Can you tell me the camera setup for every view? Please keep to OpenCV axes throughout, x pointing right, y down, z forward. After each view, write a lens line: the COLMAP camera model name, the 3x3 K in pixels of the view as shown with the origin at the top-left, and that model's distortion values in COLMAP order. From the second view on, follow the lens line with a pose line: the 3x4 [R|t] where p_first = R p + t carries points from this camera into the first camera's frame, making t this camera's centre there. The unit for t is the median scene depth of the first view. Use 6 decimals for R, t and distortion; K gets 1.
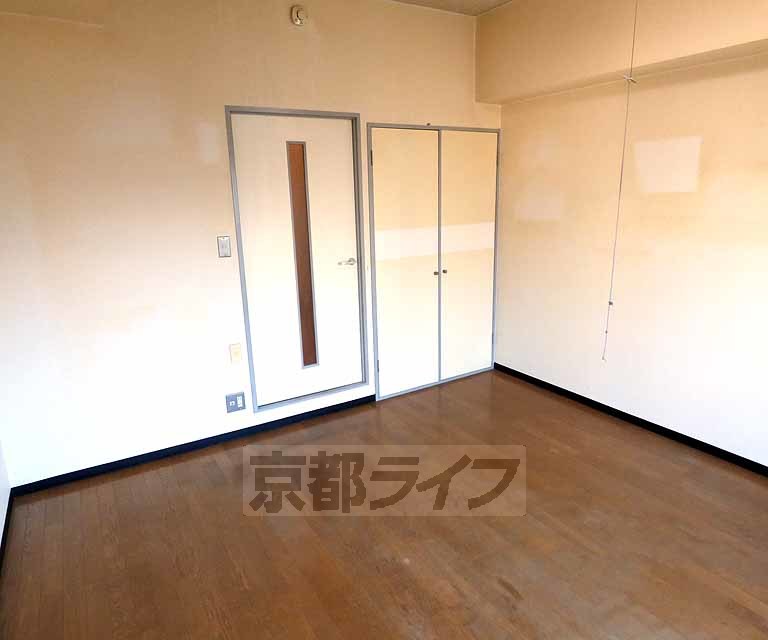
lens RADIAL K [[532.9, 0, 384.0], [0, 532.9, 320.0], [0, 0, 1]] dist [-0.004313, -0.001368]
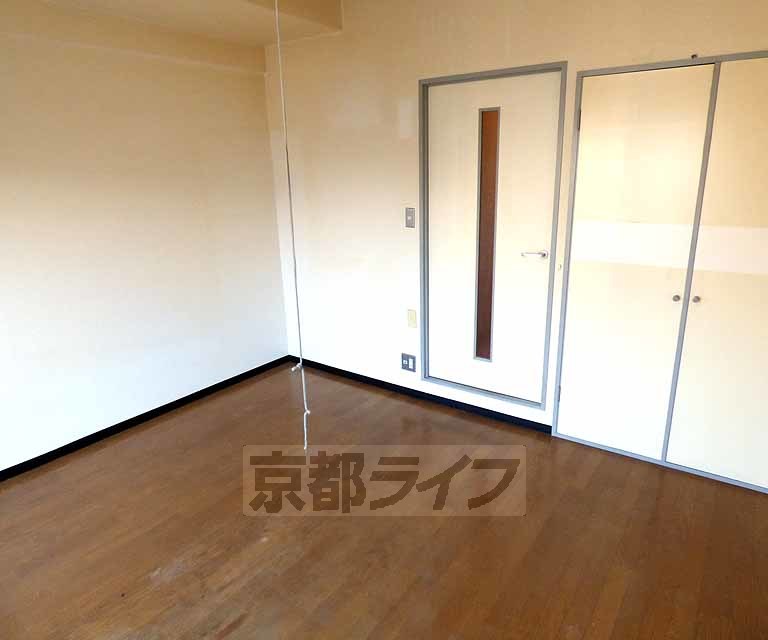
lens RADIAL K [[495.5, 0, 384.0], [0, 495.5, 320.0], [0, 0, 1]] dist [-0.026436, -0.000735]
pose [[0.379758, 0.280474, -0.881543, 0.558595], [-0.215944, 0.953481, 0.210336, -0.127274], [0.899529, 0.110487, 0.422659, 0.509657]]
